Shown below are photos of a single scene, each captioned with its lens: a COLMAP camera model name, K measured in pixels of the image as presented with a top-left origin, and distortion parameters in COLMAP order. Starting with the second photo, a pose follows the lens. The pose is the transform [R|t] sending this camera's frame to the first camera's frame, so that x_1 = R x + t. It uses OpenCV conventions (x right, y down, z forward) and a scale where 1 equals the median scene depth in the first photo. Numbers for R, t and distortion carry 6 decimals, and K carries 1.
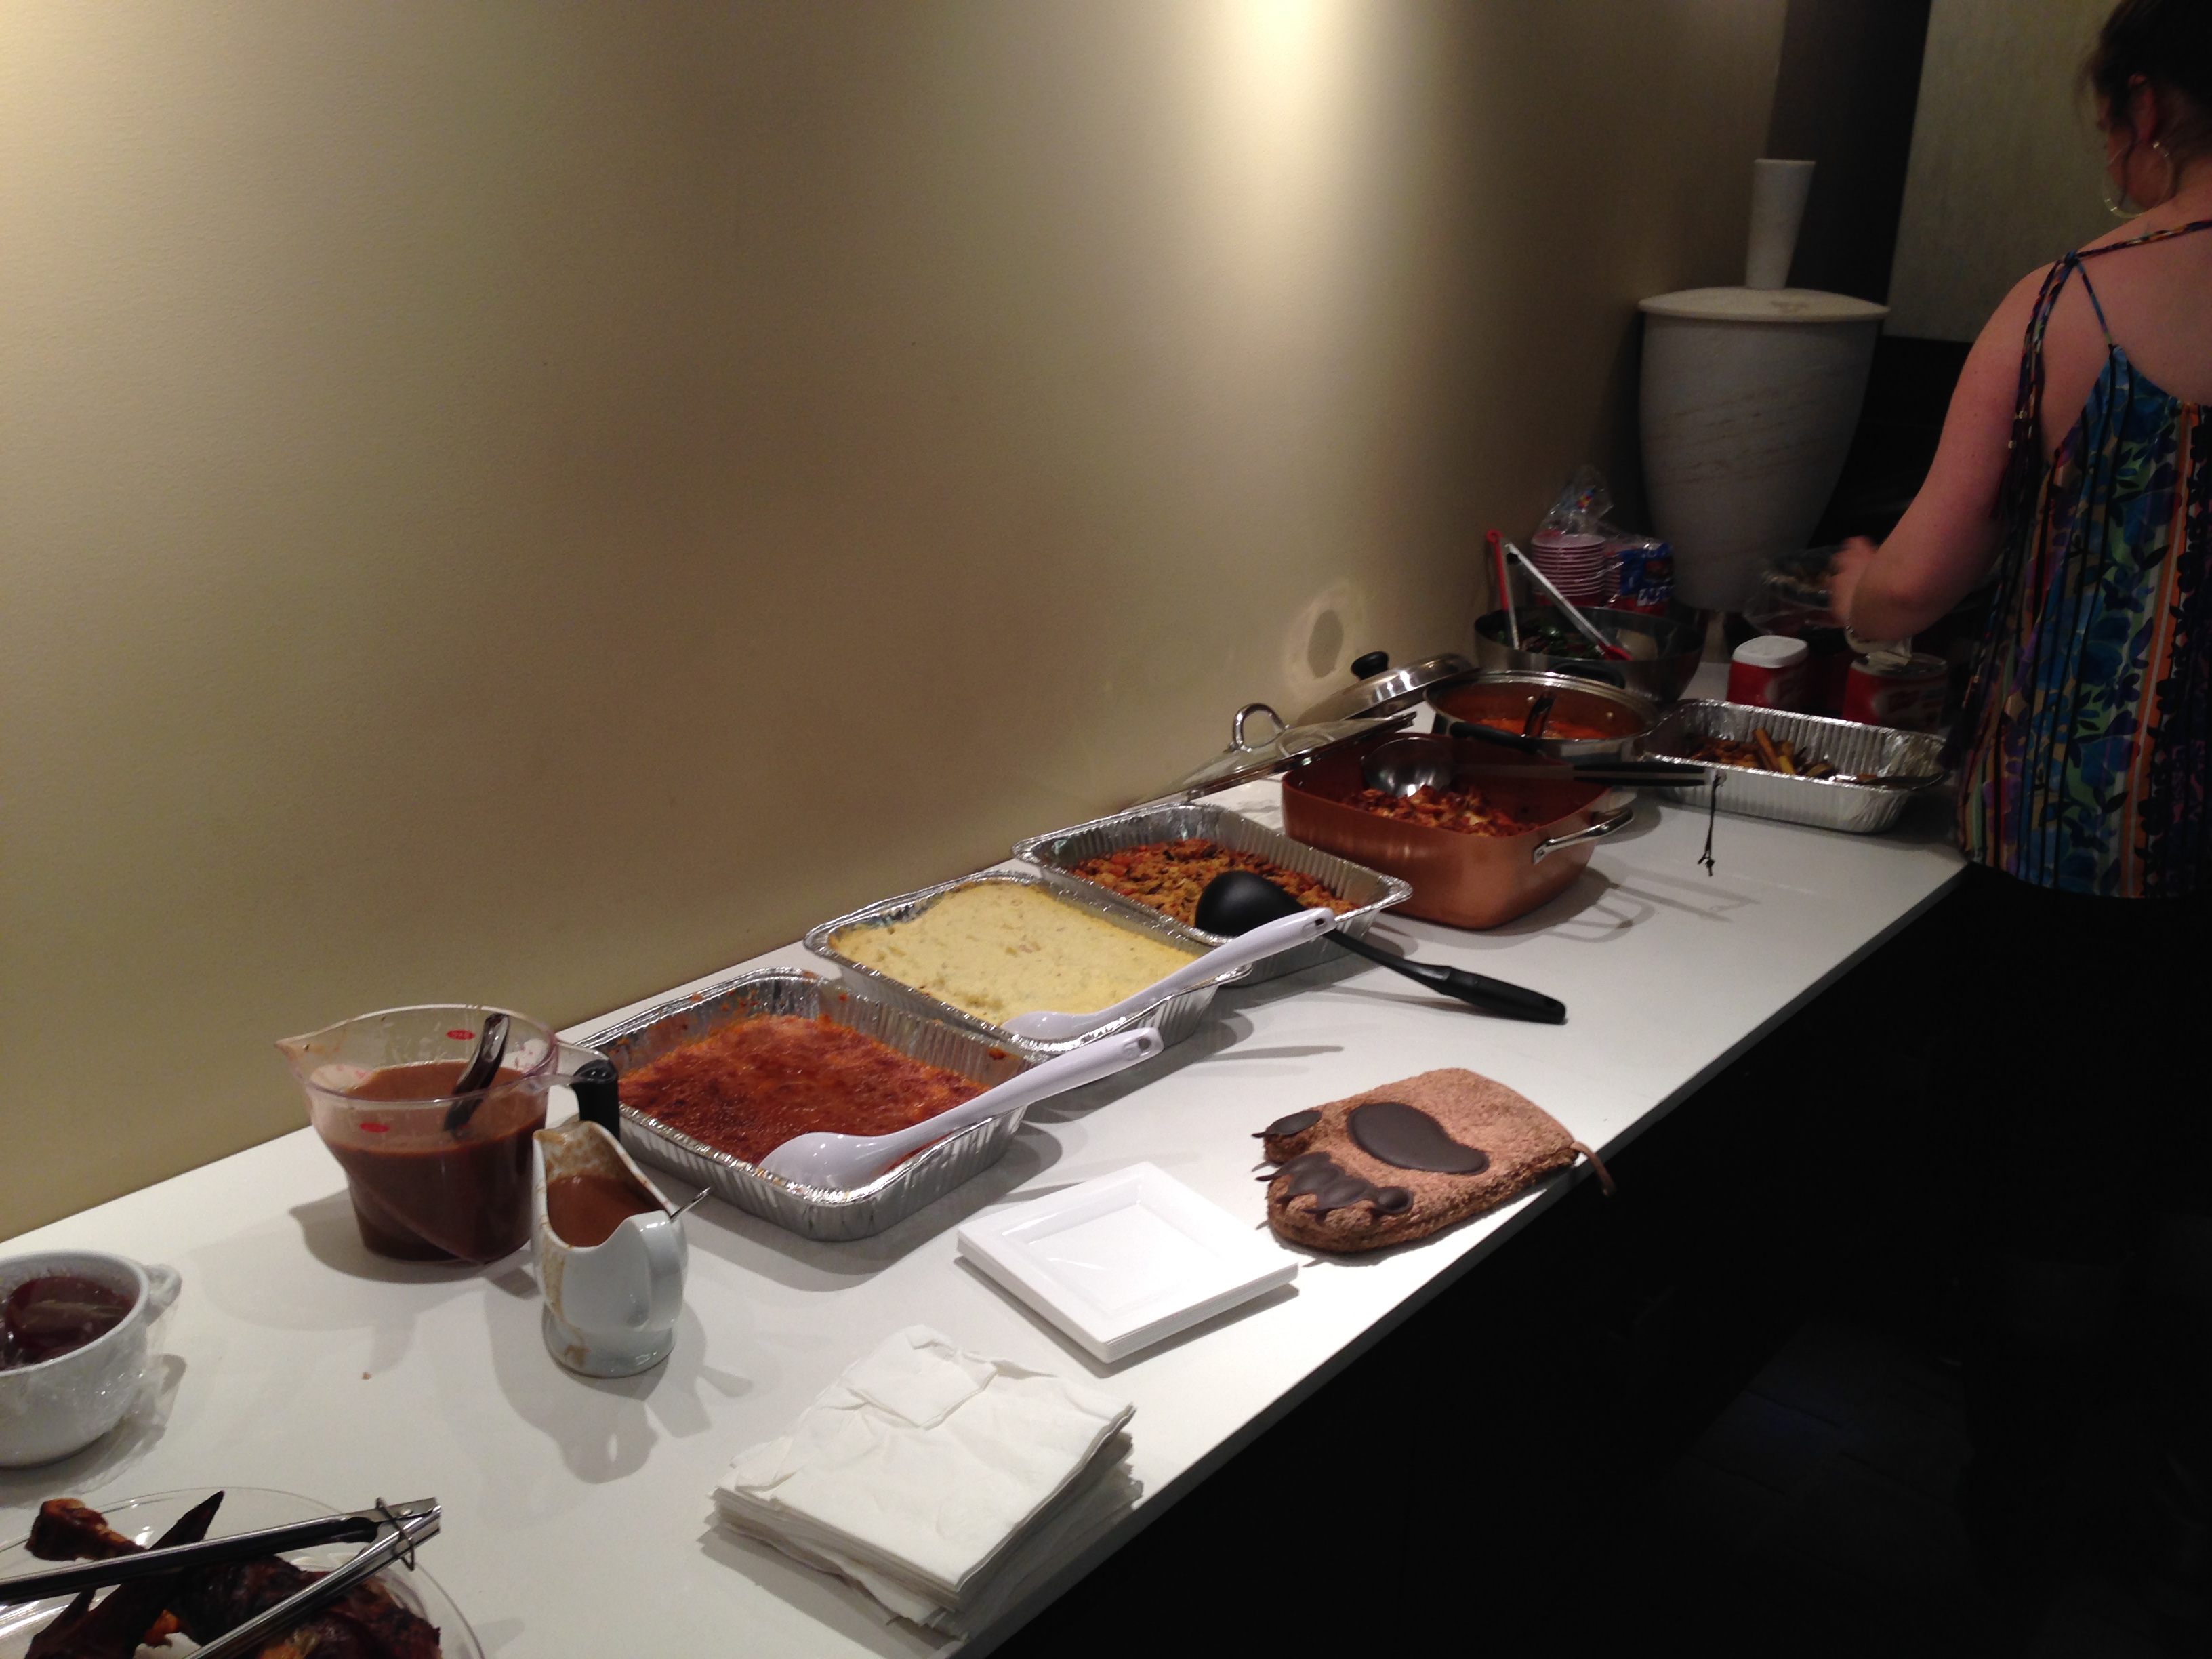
lens RADIAL K [[2191.1, 0, 1106.6], [0, 2191.1, 823.9], [0, 0, 1]] dist [0.017578, 0.000000]
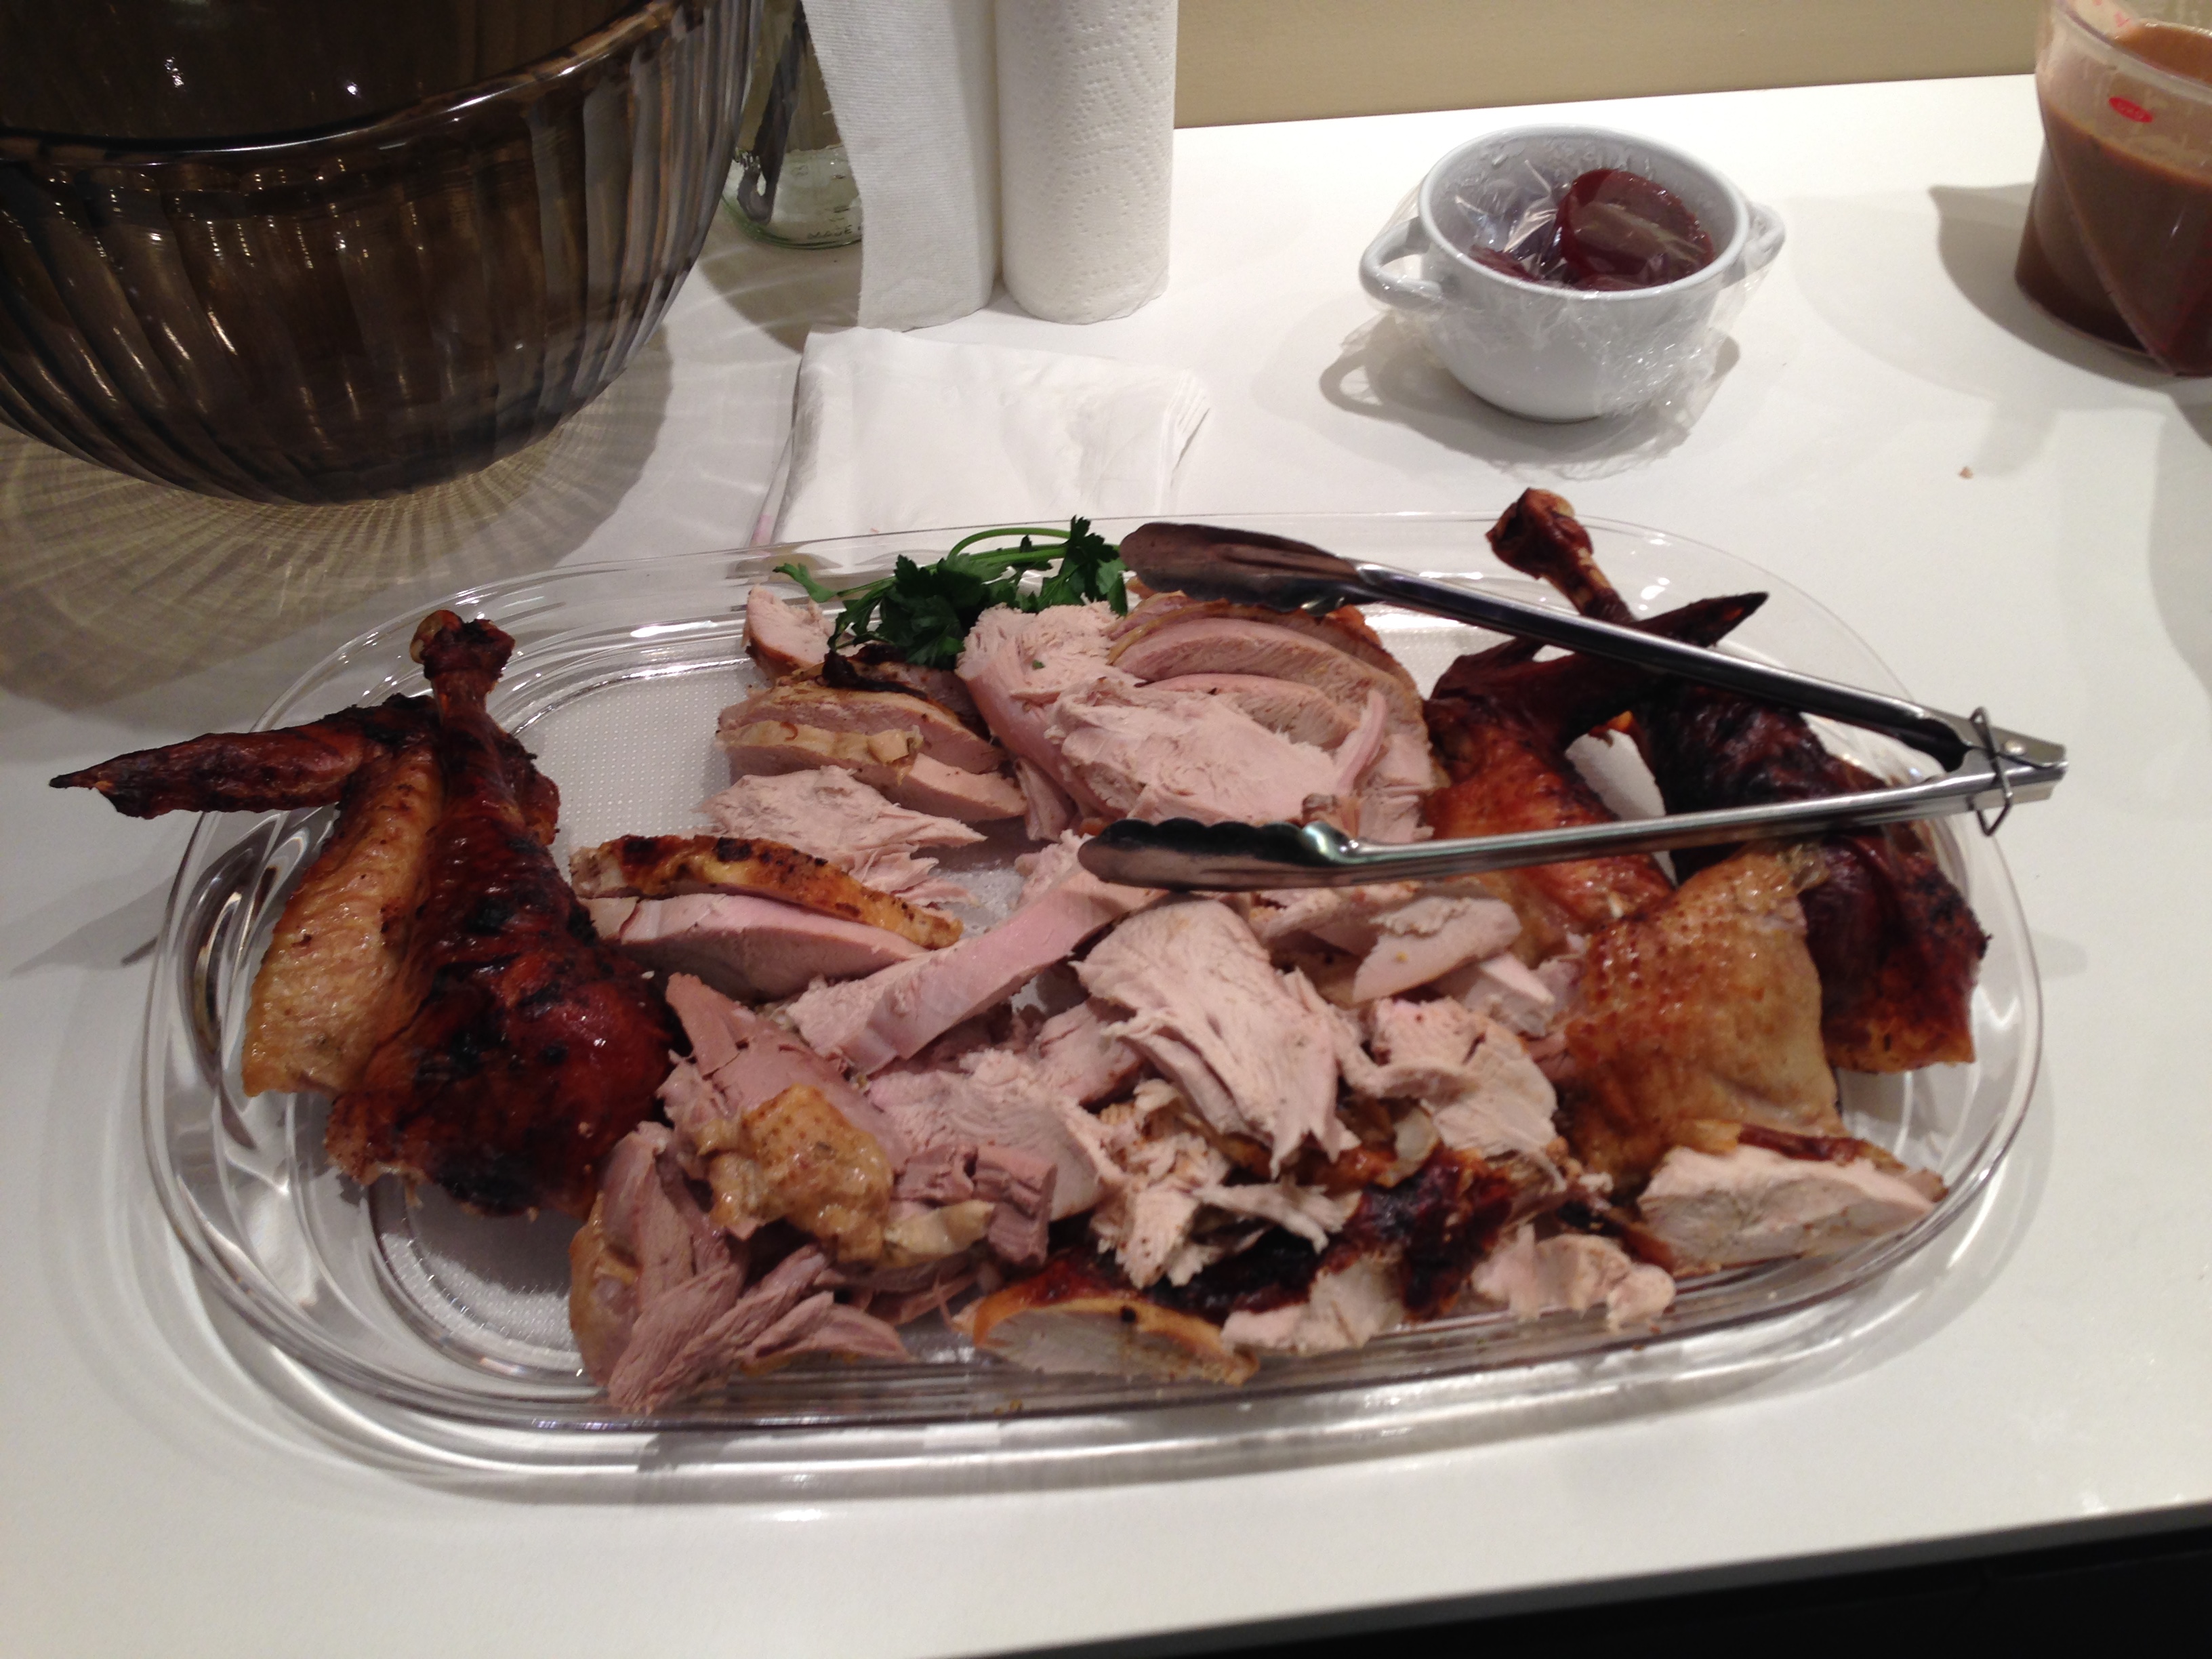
lens RADIAL K [[2191.1, 0, 1100.2], [0, 2191.1, 830.8], [0, 0, 1]] dist [0.017578, 0.000000]
pose [[0.751519, 0.479148, -0.453472, -0.202713], [-0.231751, 0.835314, 0.498539, 0.076969], [0.617666, -0.269569, 0.738797, 0.347736]]
